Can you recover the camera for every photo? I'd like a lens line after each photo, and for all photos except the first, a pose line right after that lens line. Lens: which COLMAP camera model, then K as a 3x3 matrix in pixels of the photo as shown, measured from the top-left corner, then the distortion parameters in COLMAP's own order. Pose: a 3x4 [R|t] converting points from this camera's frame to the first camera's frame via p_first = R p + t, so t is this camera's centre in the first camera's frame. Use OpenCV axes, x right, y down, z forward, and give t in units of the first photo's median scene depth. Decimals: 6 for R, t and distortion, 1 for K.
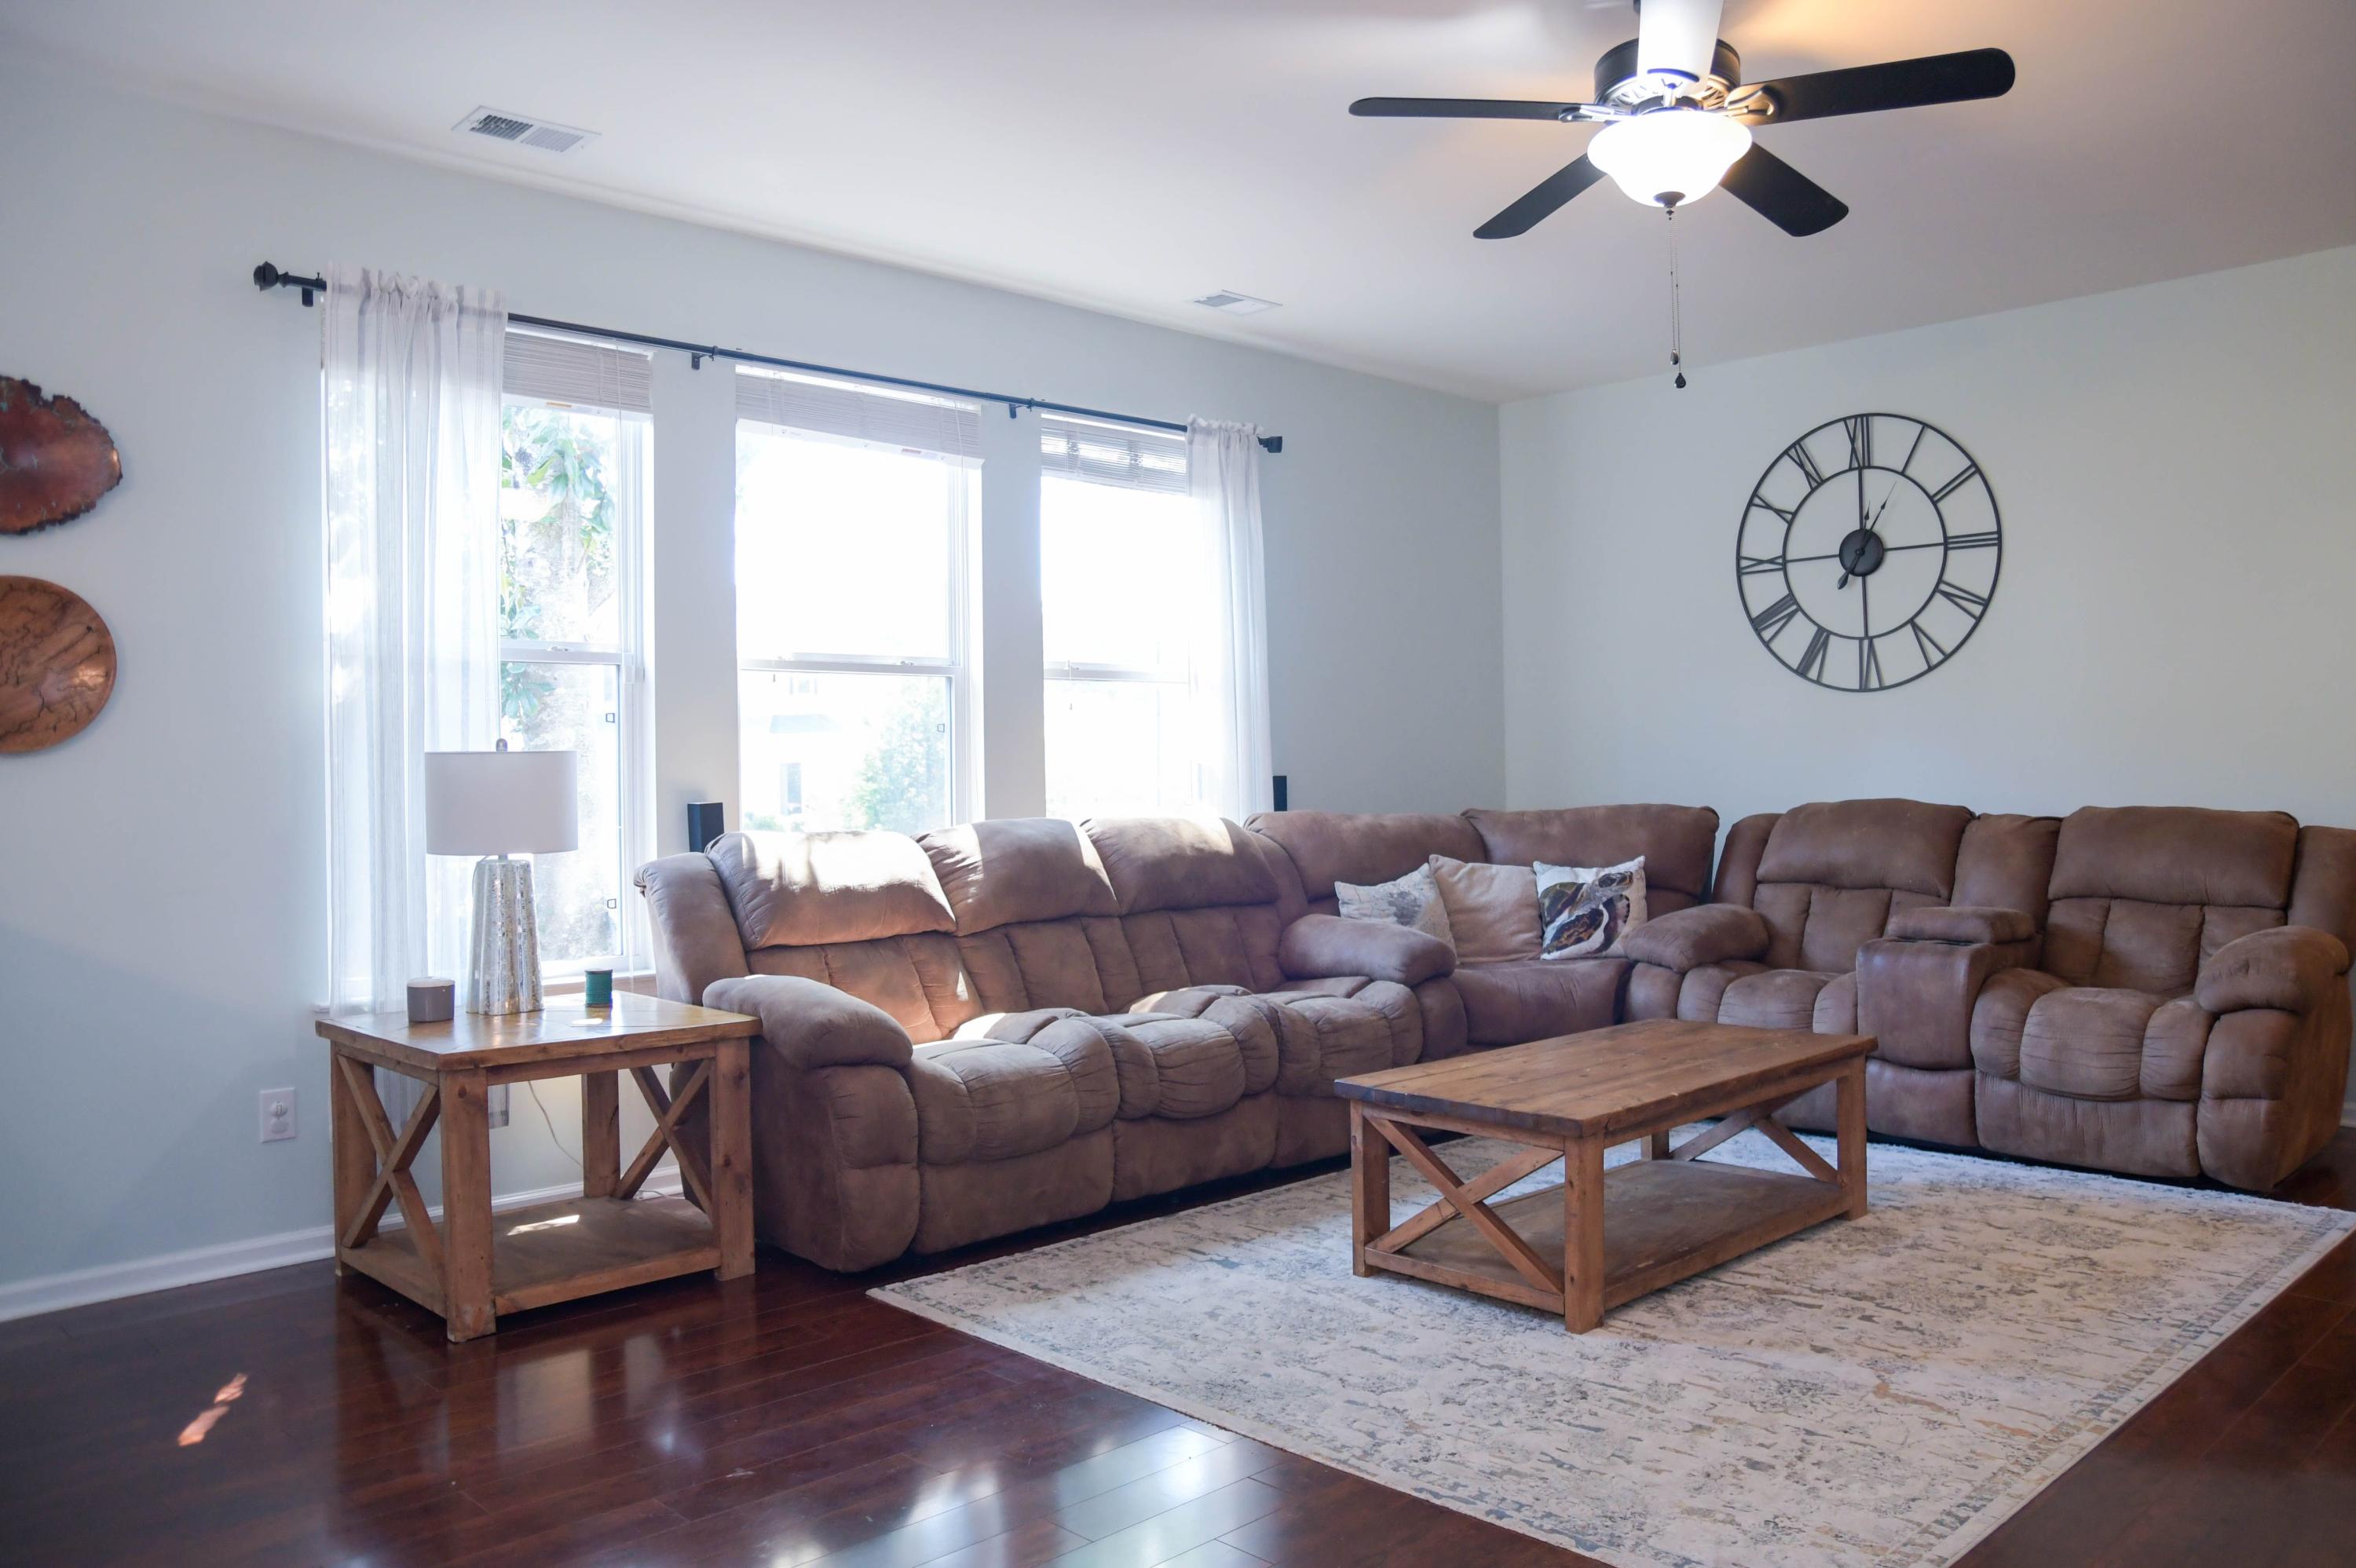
lens RADIAL K [[1734.7, 0, 1217.5], [0, 1734.7, 774.1], [0, 0, 1]] dist [-0.122669, 0.112761]
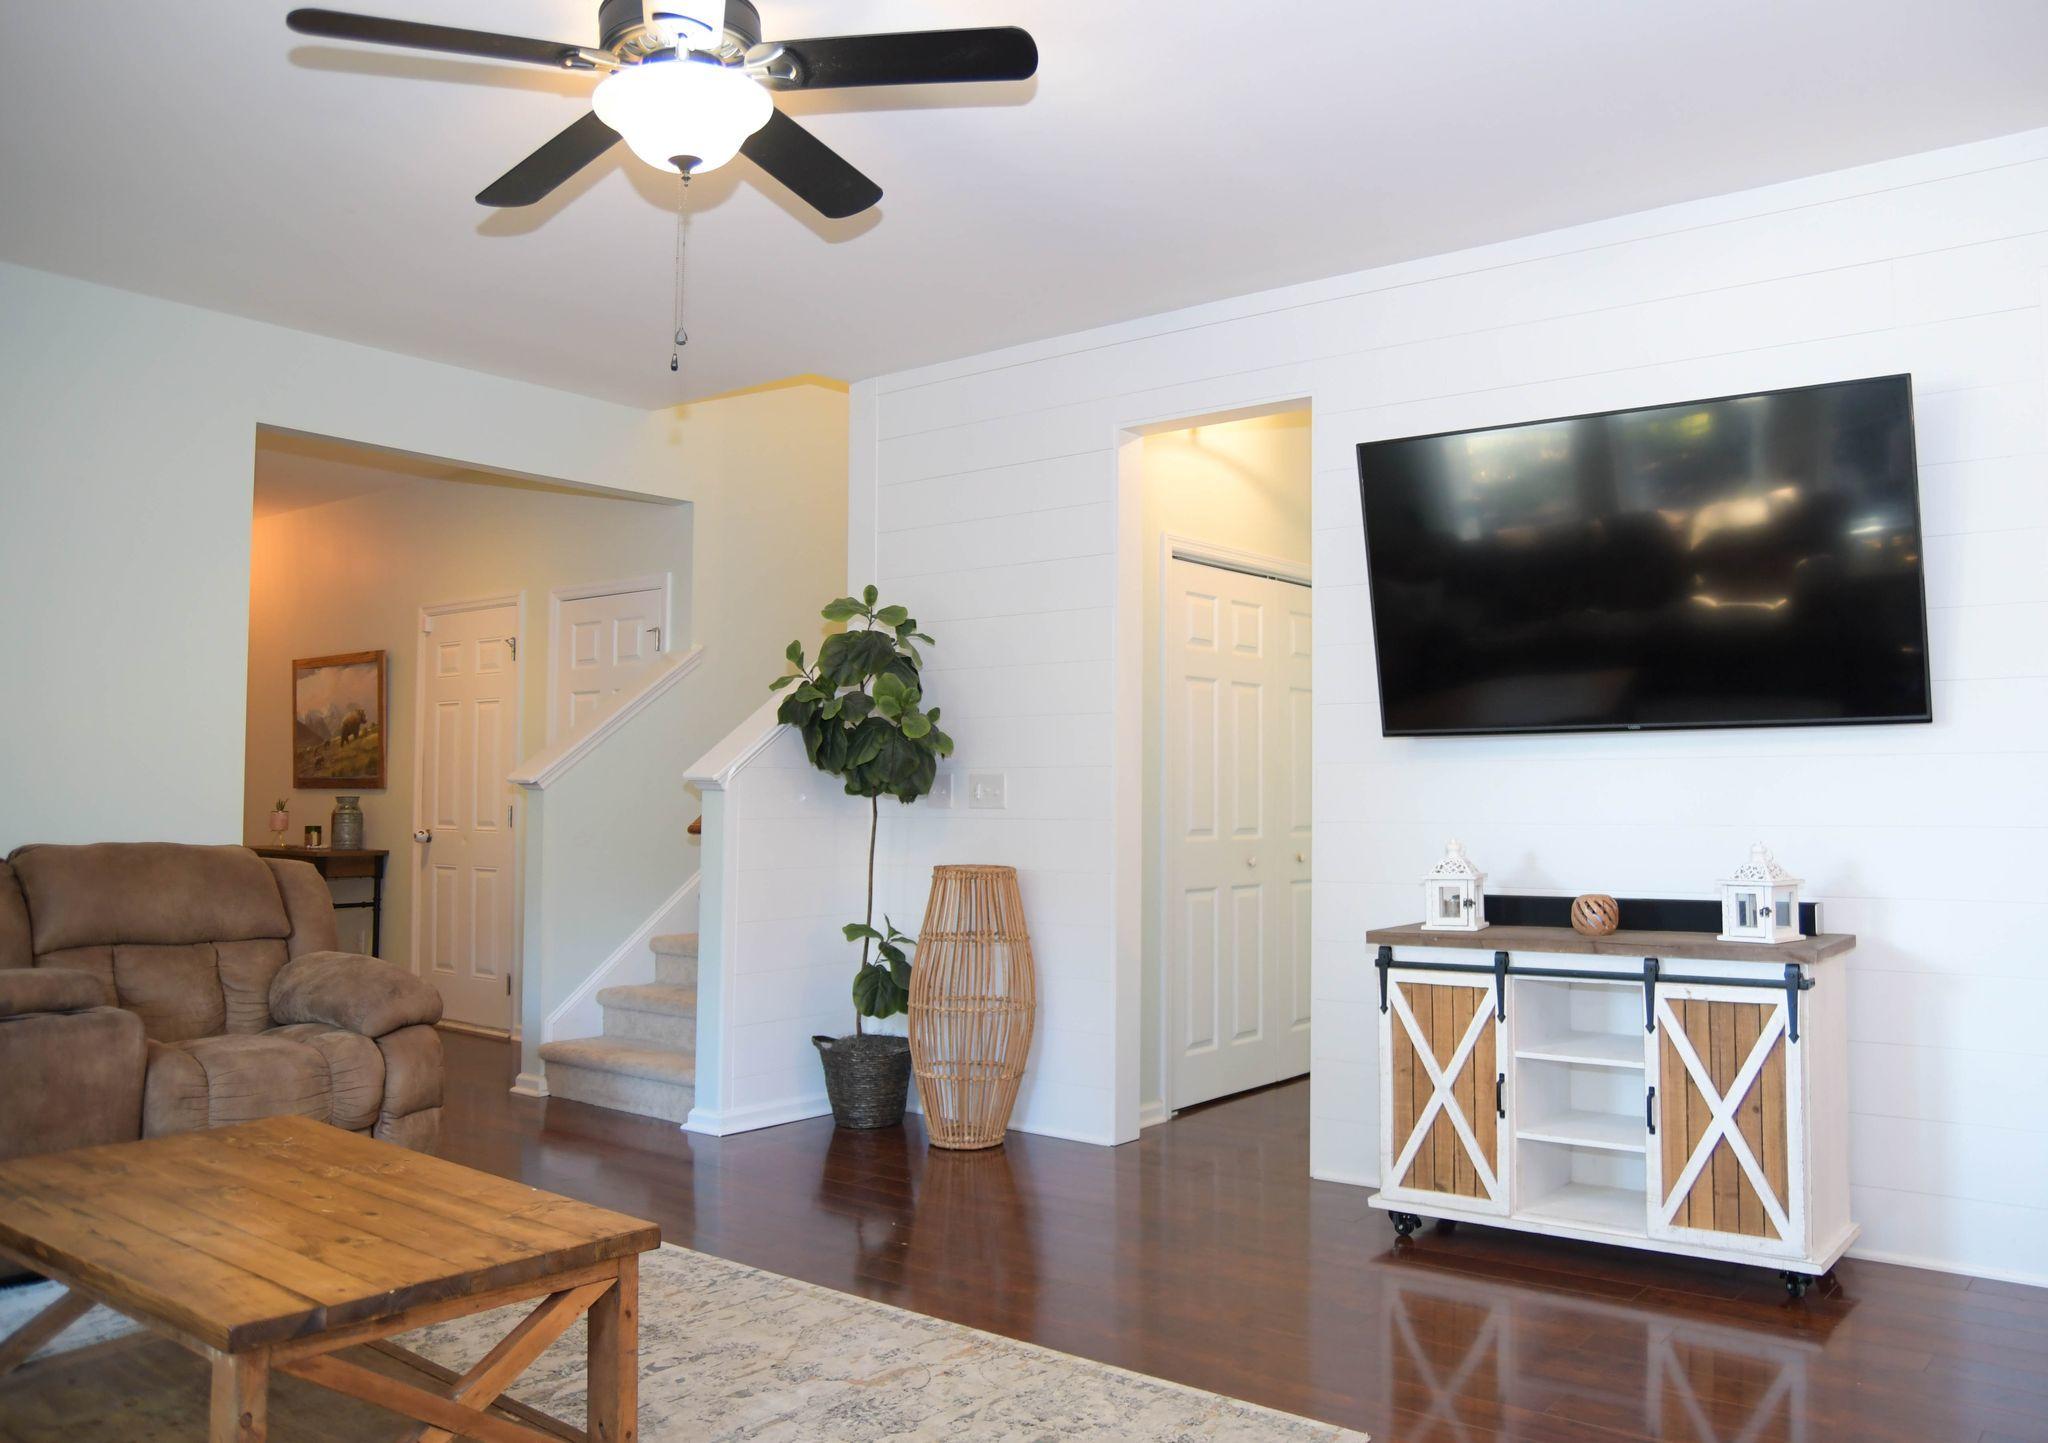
lens RADIAL K [[1607.8, 0, 1122.1], [0, 1607.8, 720.7], [0, 0, 1]] dist [-0.068375, 0.009142]
pose [[-0.147711, 0.056572, 0.987411, -0.588091], [0.003561, 0.998387, -0.056668, 0.004765], [-0.989024, -0.004854, -0.147674, 0.905413]]
